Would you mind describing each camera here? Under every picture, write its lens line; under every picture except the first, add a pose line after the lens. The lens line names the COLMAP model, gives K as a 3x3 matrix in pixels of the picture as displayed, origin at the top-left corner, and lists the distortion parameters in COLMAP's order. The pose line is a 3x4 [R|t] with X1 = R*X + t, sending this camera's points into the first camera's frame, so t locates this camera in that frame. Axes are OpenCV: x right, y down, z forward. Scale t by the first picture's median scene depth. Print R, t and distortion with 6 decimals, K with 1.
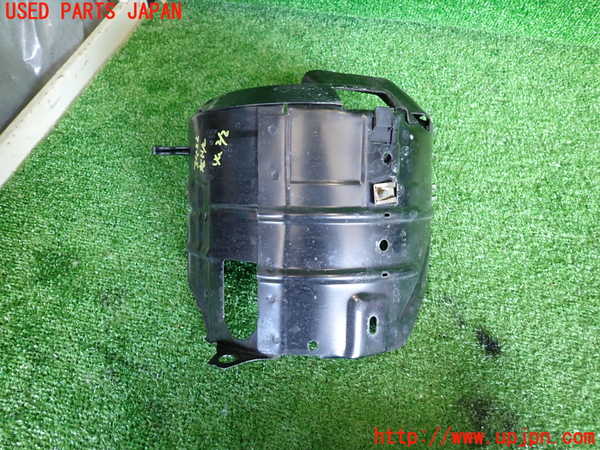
lens RADIAL K [[444.8, 0, 300.6], [0, 444.8, 225.5], [0, 0, 1]] dist [0.012822, -0.001660]
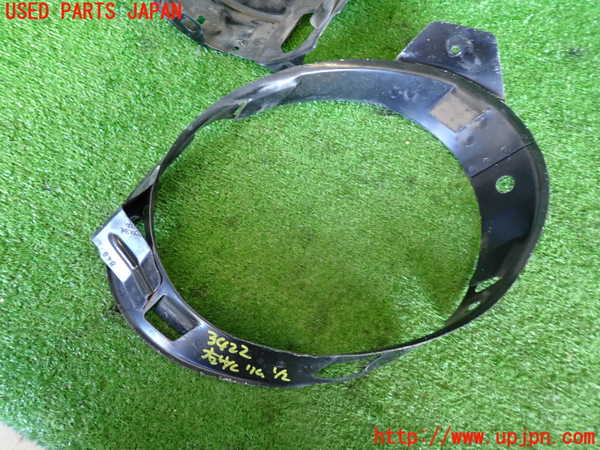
lens RADIAL K [[444.8, 0, 304.6], [0, 444.8, 227.7], [0, 0, 1]] dist [0.012822, -0.001660]
pose [[0.967619, 0.238773, -0.081856, 0.290447], [-0.221373, 0.958568, 0.179279, 0.501066], [0.121271, -0.155353, 0.980387, -0.229922]]
